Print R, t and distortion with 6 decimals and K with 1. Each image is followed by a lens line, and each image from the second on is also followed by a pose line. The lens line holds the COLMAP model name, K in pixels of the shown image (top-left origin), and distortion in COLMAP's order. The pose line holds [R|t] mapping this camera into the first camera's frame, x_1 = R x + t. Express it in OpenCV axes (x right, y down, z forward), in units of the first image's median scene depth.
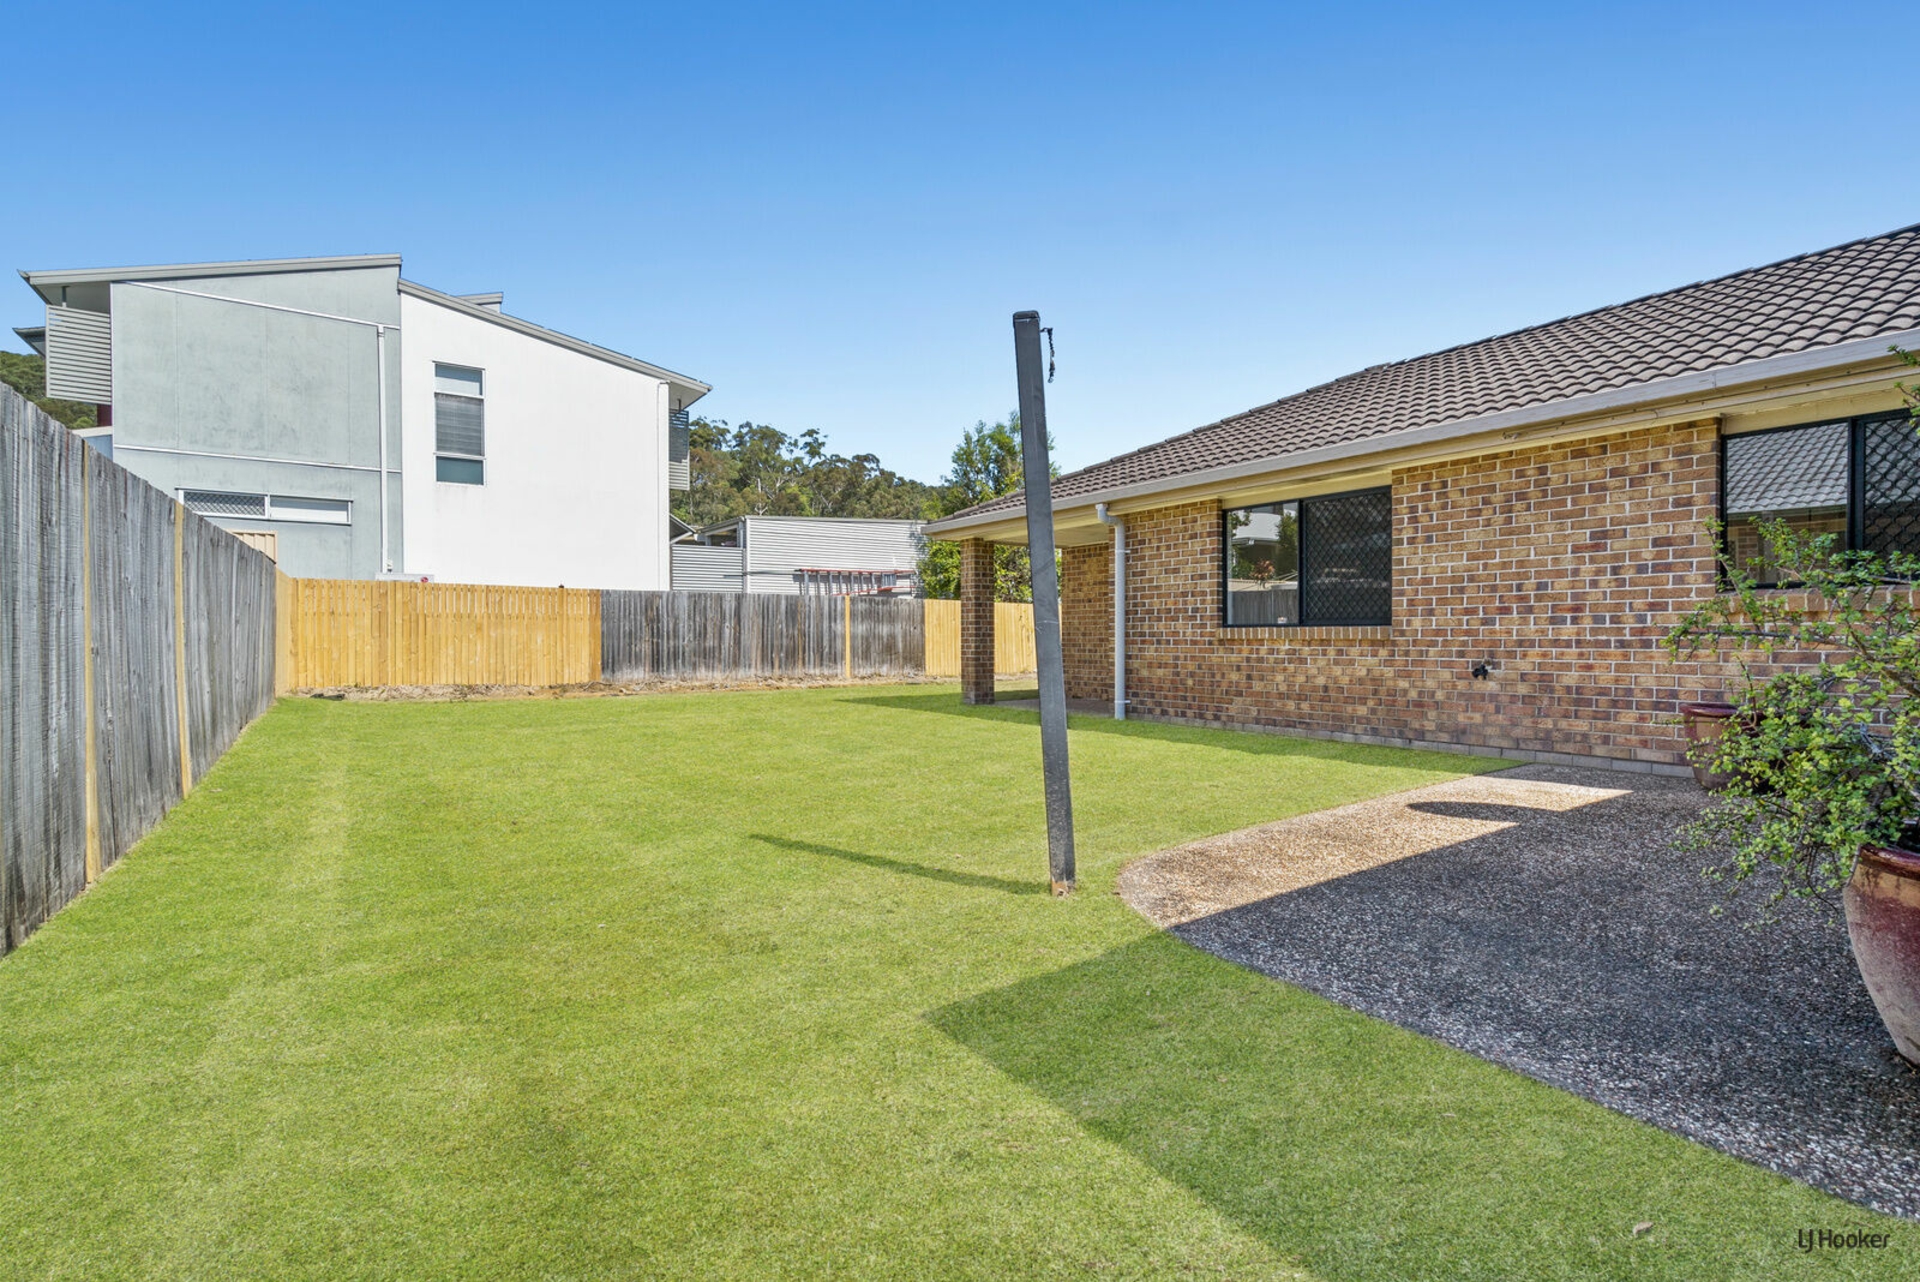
lens RADIAL K [[865.0, 0, 961.6], [0, 865.0, 640.3], [0, 0, 1]] dist [-0.000705, 0.000036]
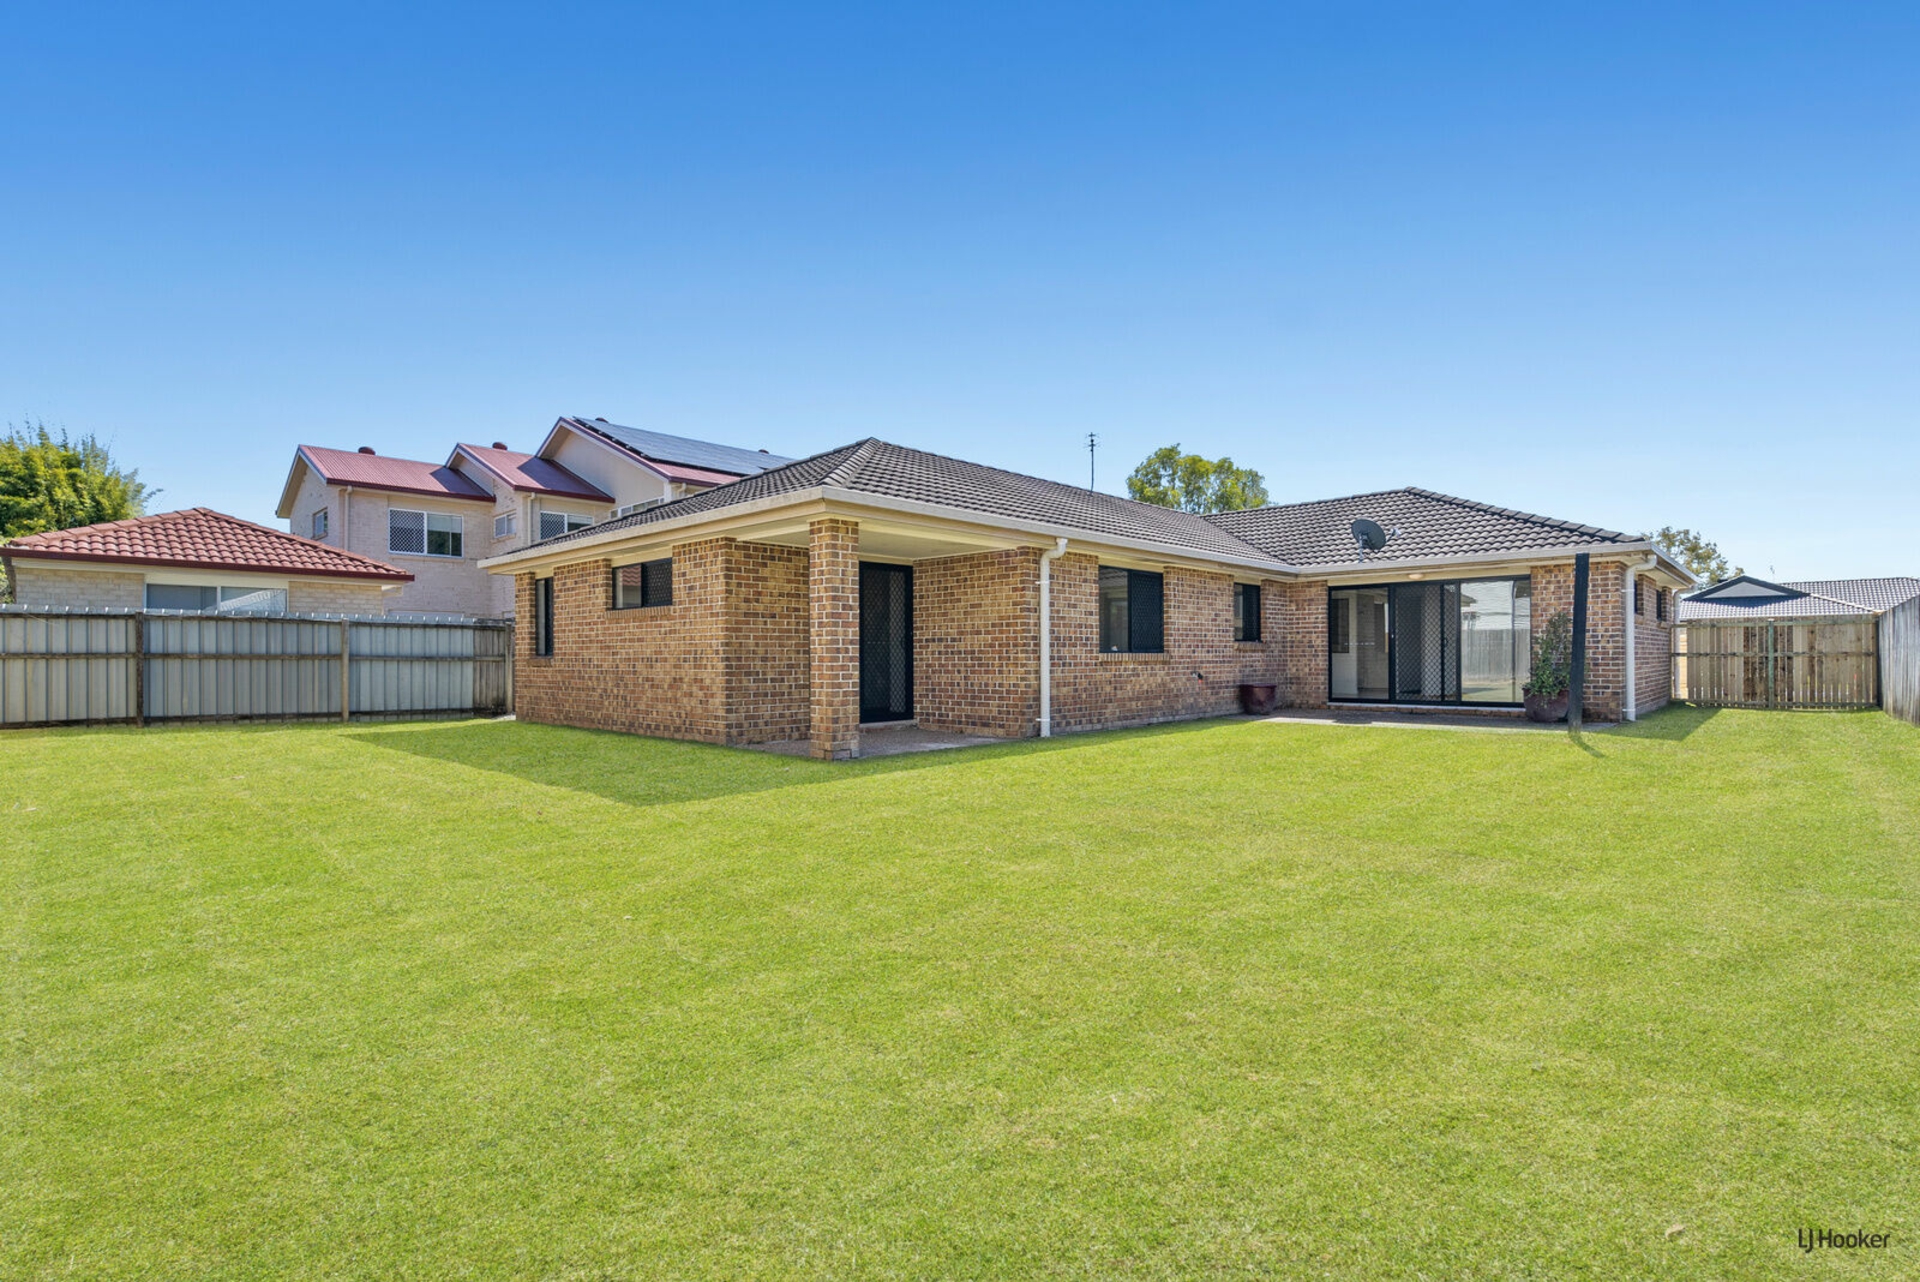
lens RADIAL K [[865.0, 0, 960.2], [0, 865.0, 651.3], [0, 0, 1]] dist [-0.000705, 0.000036]
pose [[-0.197452, 0.011571, 0.980244, -1.006878], [0.011233, 0.999891, -0.009541, -0.007153], [-0.980248, 0.009127, -0.197561, 1.536124]]
